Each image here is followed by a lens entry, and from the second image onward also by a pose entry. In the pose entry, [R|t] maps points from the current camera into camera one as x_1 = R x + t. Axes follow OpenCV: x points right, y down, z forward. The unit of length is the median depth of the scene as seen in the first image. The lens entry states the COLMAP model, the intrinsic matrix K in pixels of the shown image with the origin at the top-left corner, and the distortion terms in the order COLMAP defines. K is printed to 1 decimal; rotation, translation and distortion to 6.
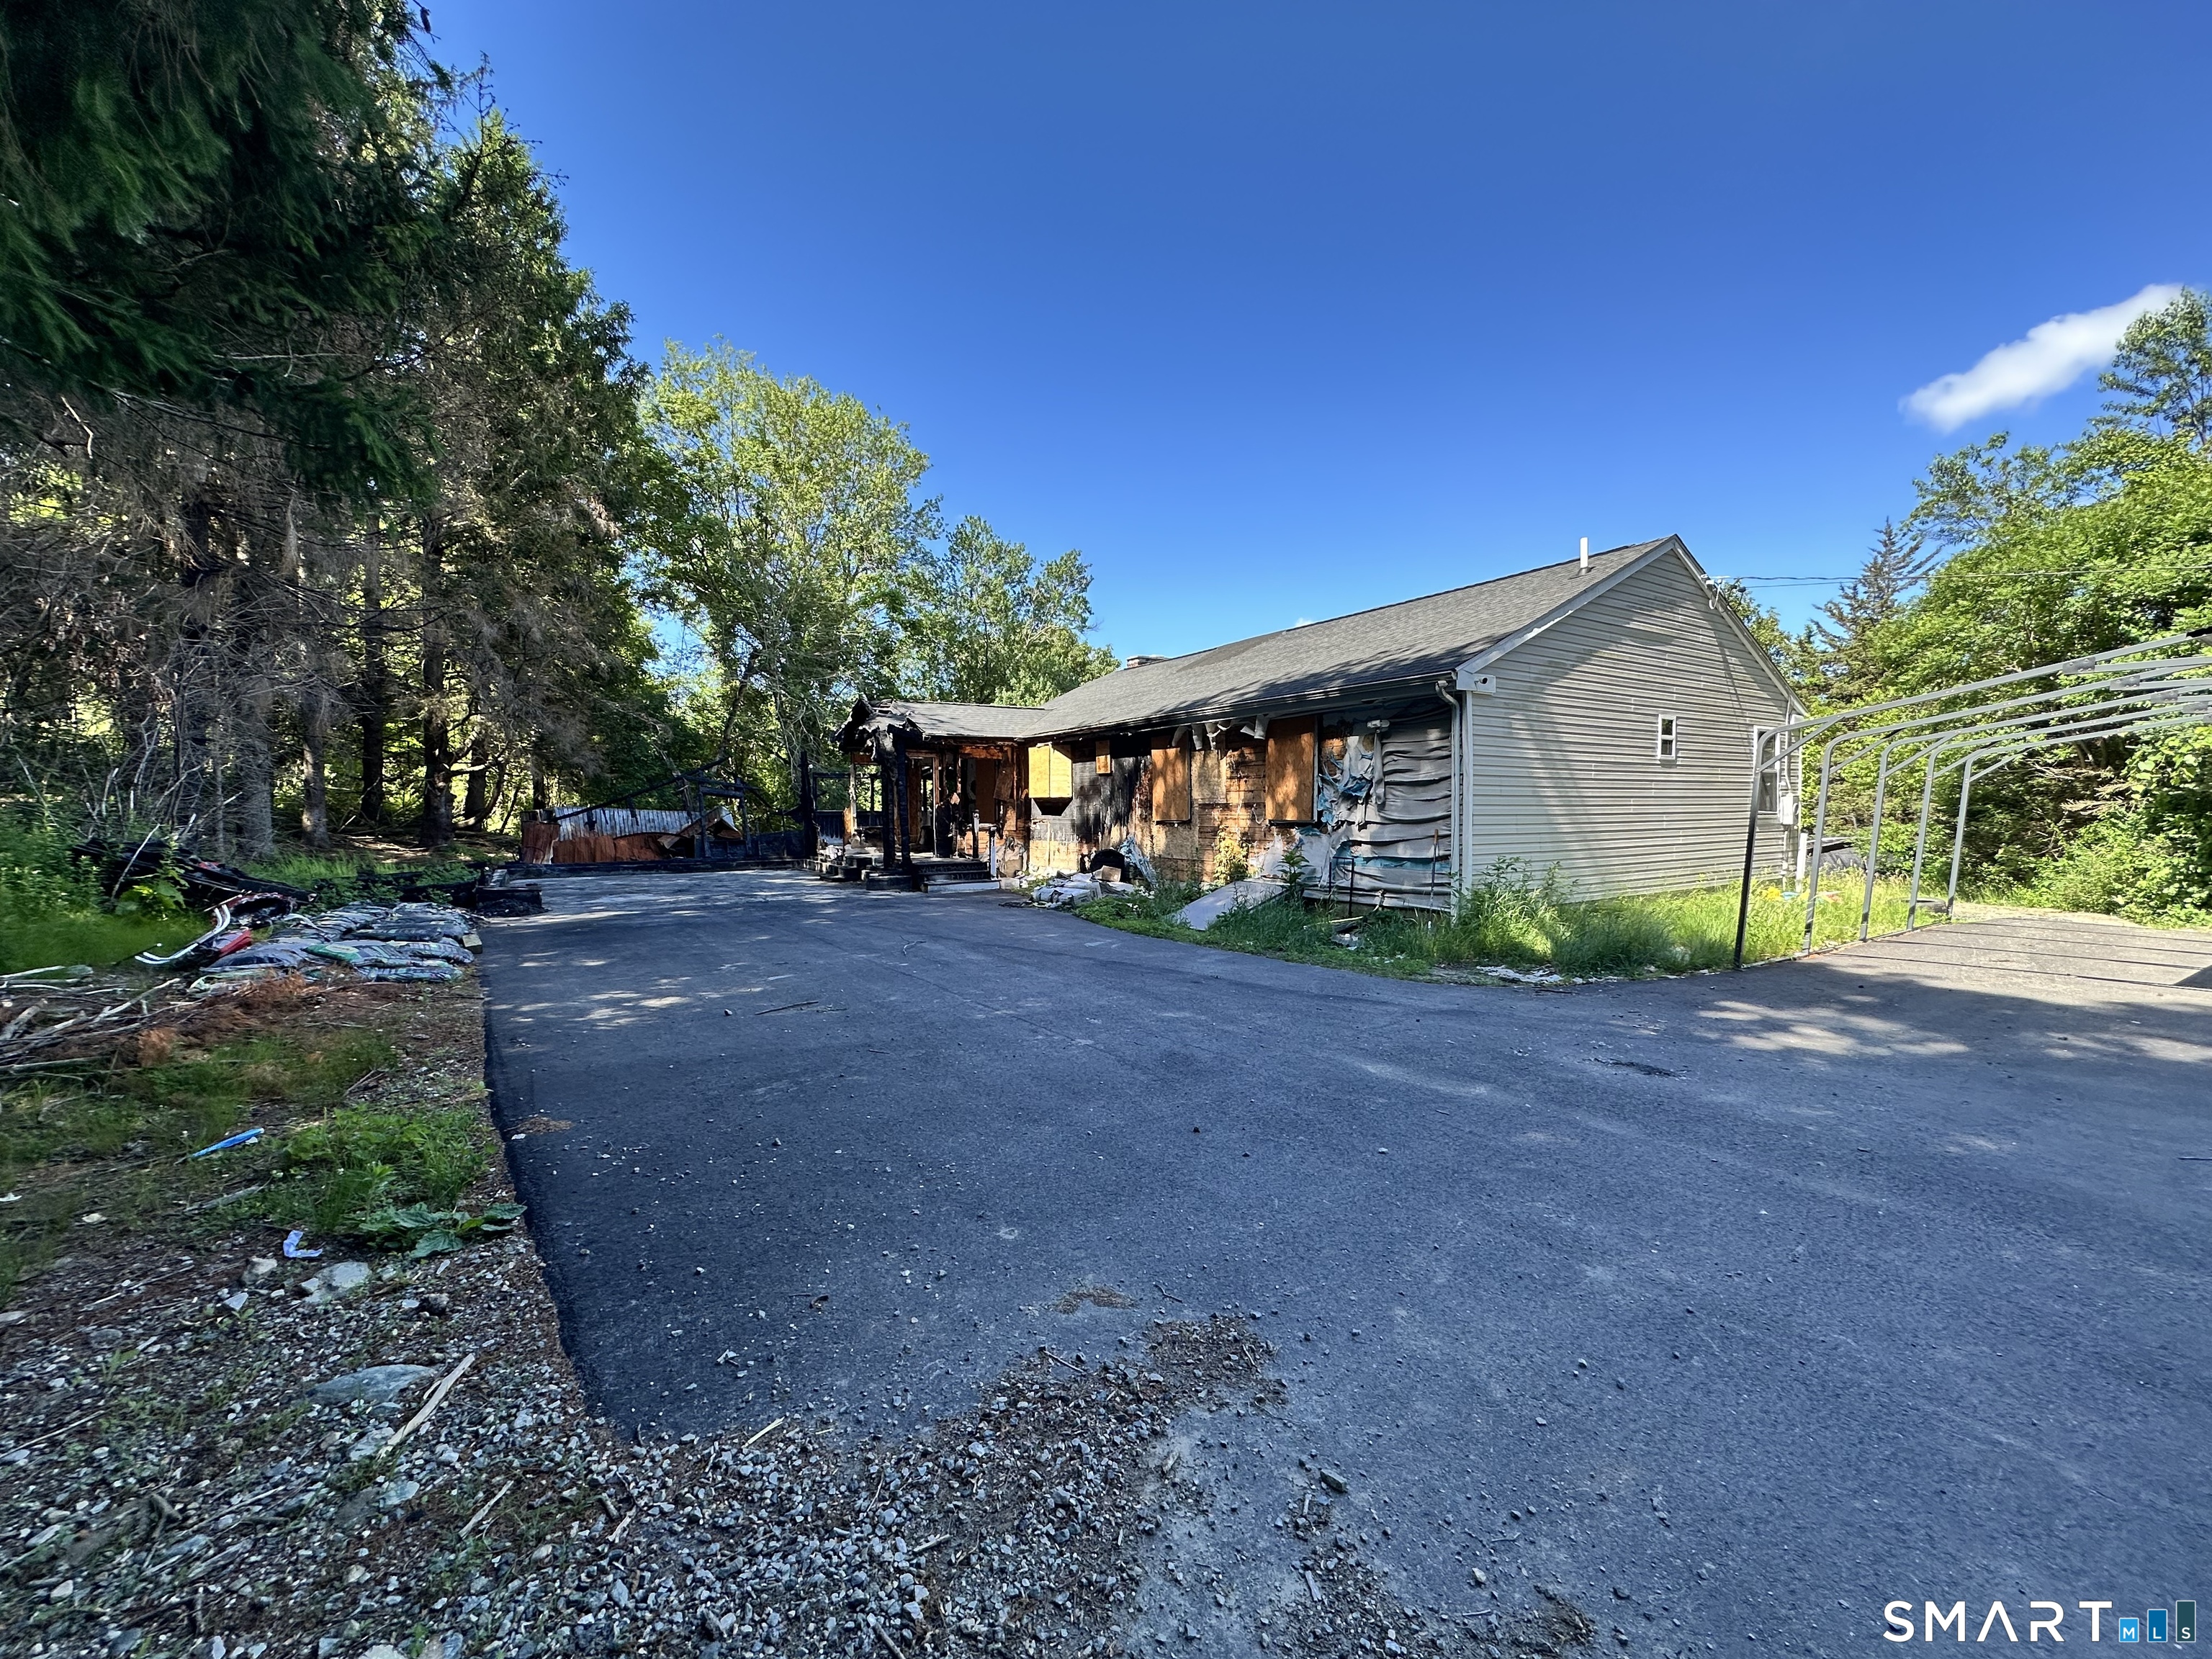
lens RADIAL K [[895.6, 0, 1105.6], [0, 895.6, 839.1], [0, 0, 1]] dist [-0.002756, 0.000002]
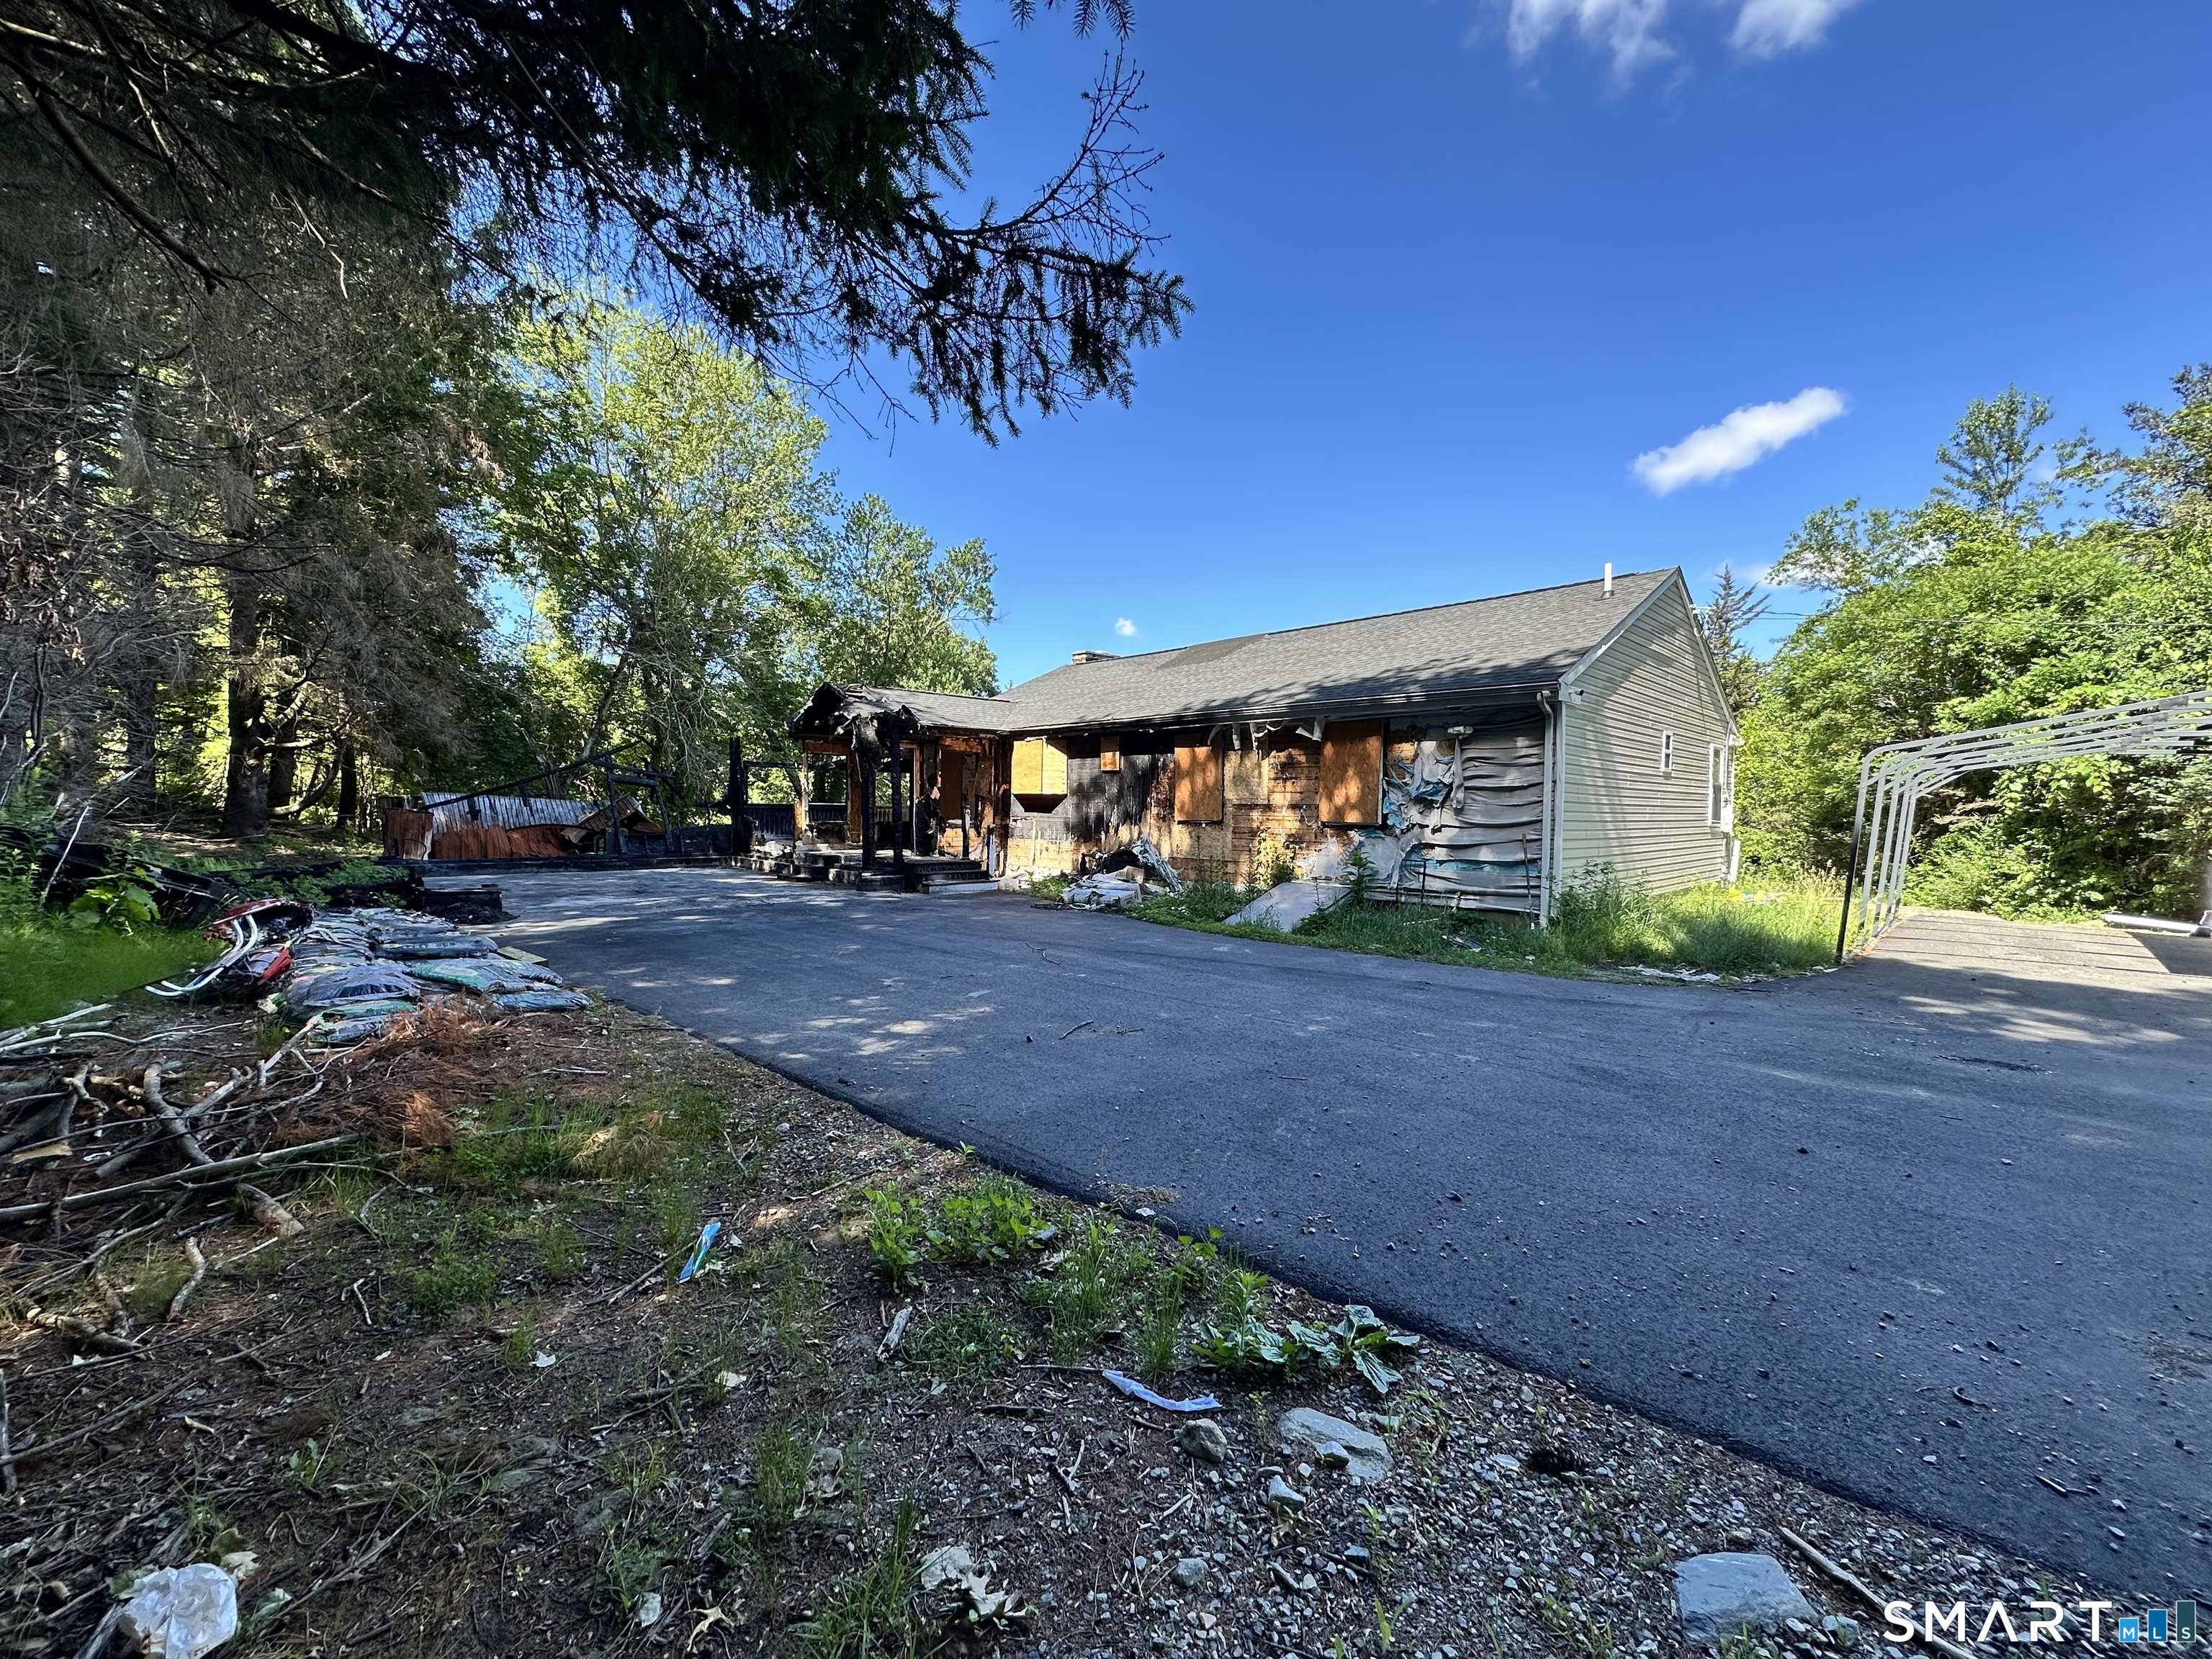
lens RADIAL K [[890.9, 0, 1101.8], [0, 890.9, 849.1], [0, 0, 1]] dist [-0.003822, -0.000312]
pose [[0.980033, 0.008755, 0.198640, -0.243754], [-0.011423, 0.999859, 0.012287, -0.000305], [-0.198504, -0.014311, 0.979996, 0.065874]]
